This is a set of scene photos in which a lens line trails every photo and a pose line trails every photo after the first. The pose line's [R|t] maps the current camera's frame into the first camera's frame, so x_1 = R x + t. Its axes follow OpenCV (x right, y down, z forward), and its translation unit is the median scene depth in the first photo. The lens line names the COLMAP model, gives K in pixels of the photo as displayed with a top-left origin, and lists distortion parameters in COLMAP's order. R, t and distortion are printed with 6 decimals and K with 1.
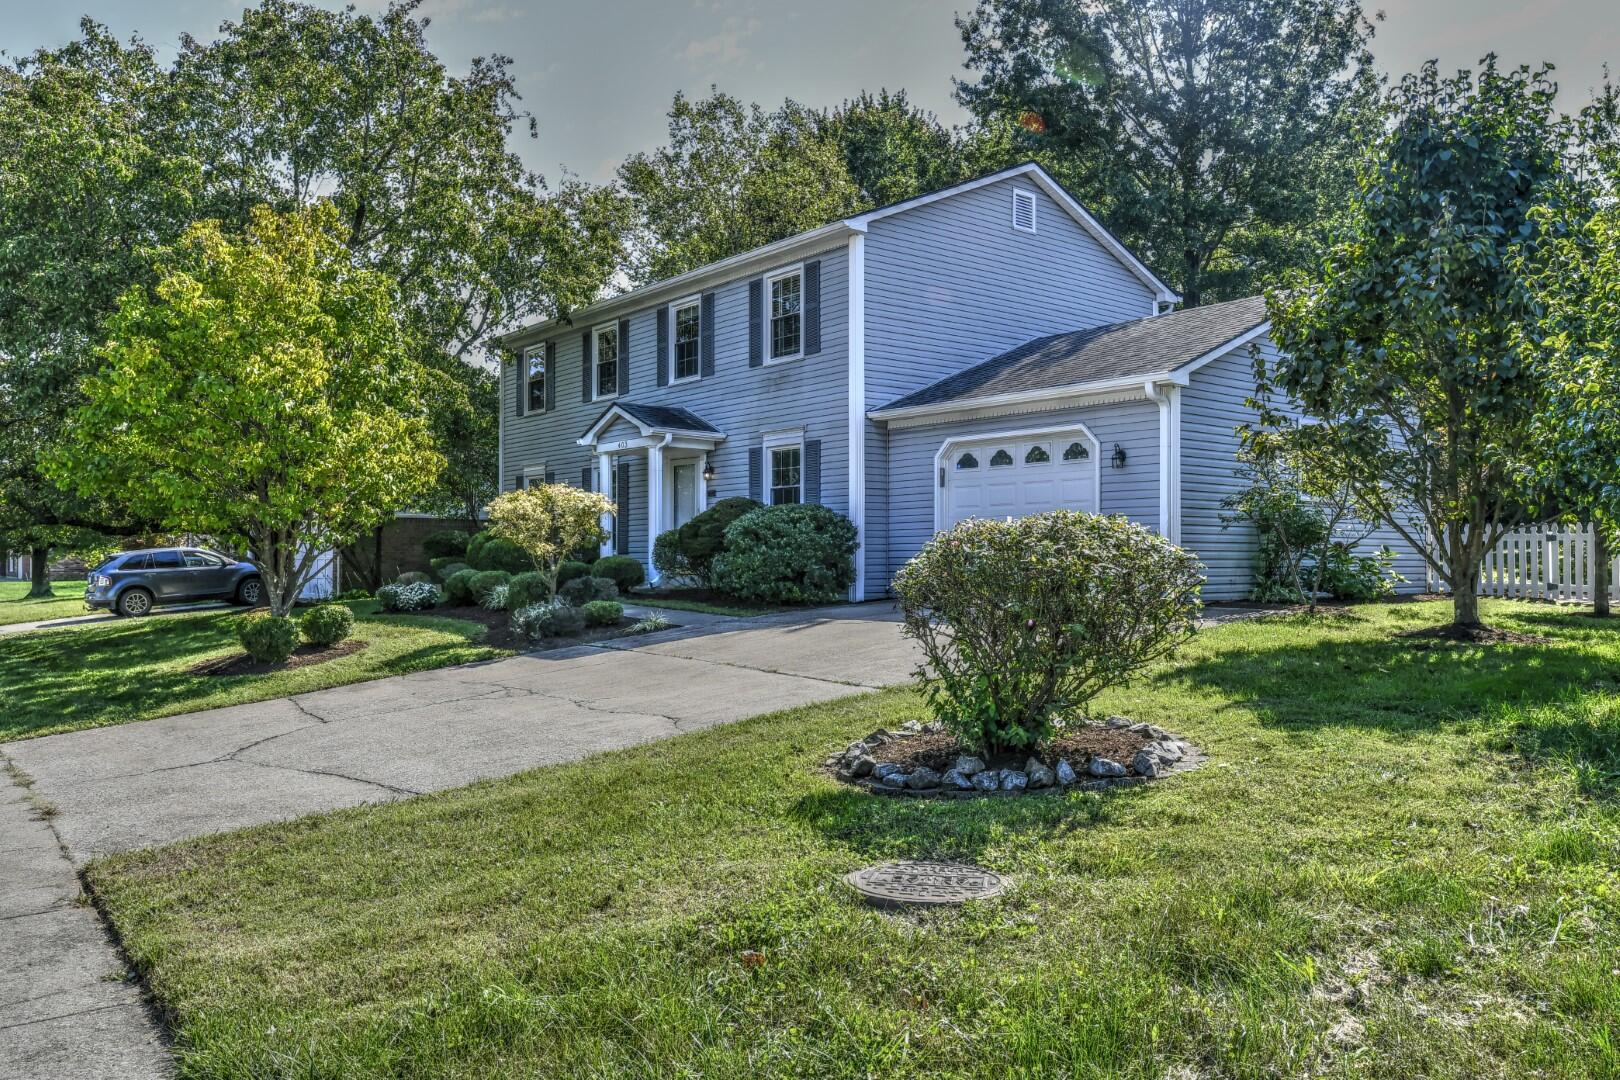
lens RADIAL K [[1204.0, 0, 814.0], [0, 1204.0, 539.6], [0, 0, 1]] dist [-0.022911, -0.002511]
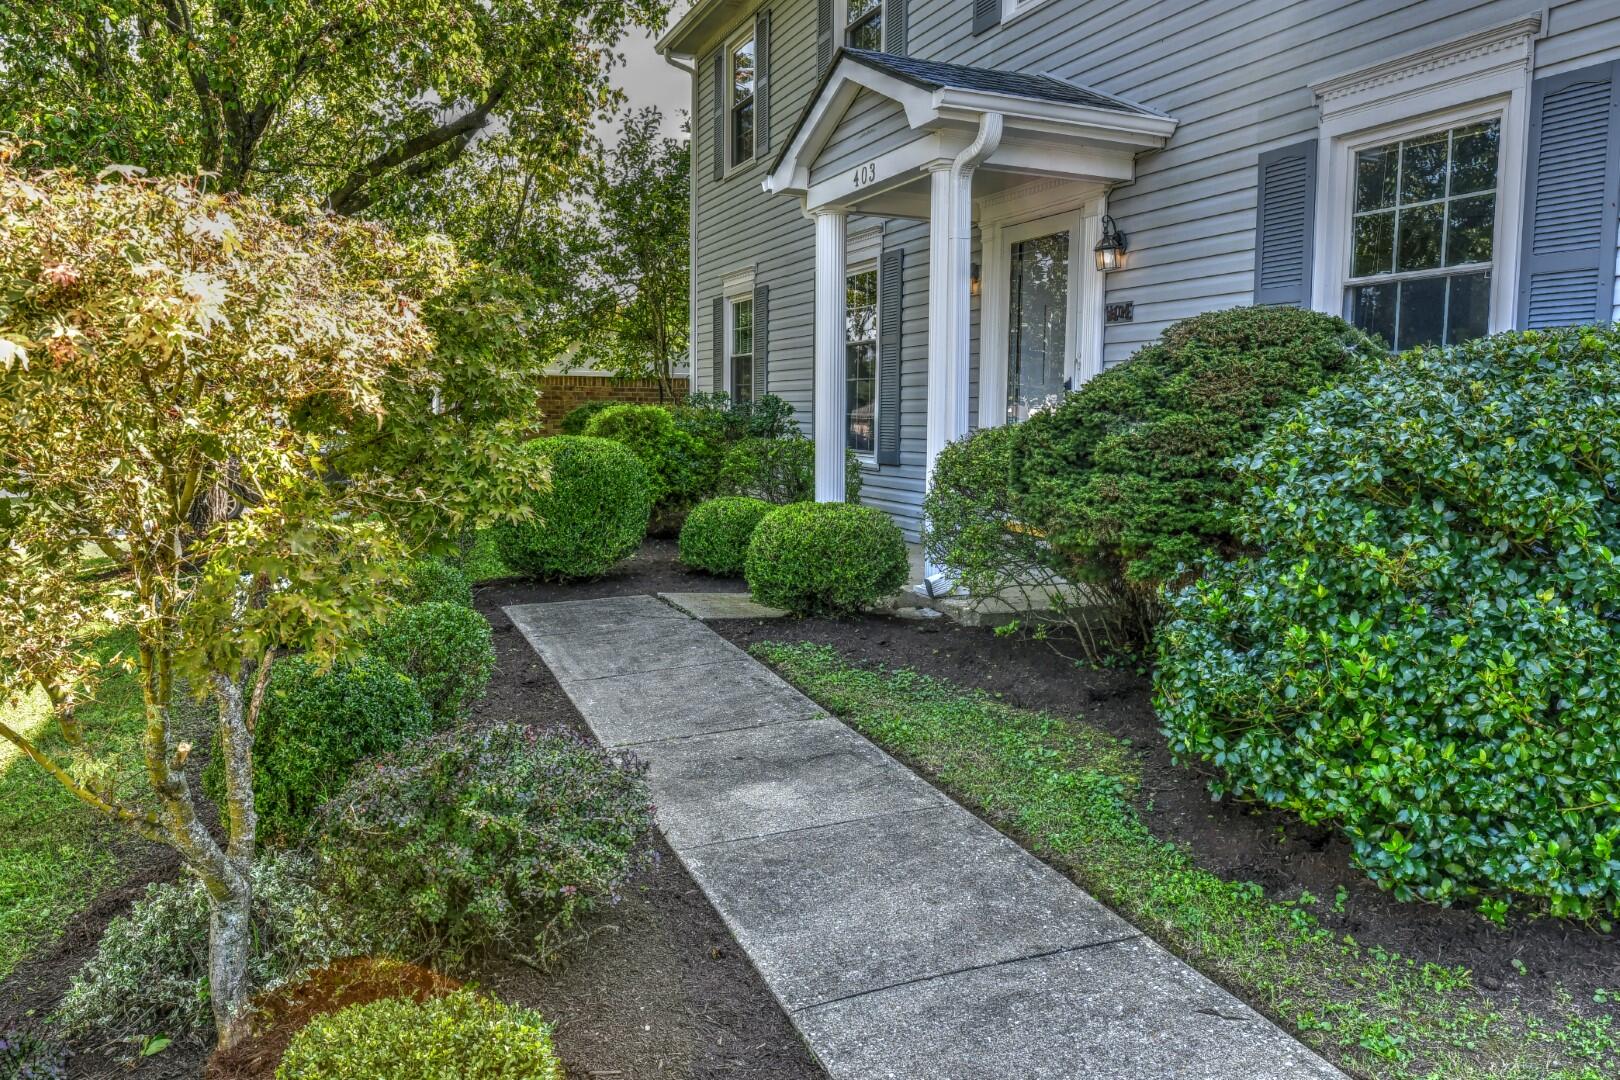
lens RADIAL K [[1204.0, 0, 820.9], [0, 1204.0, 541.1], [0, 0, 1]] dist [-0.022911, -0.002511]
pose [[0.960656, 0.040616, -0.274755, -0.072820], [-0.007756, 0.992787, 0.119642, -0.014945], [0.277632, -0.112804, 0.954042, 0.673361]]
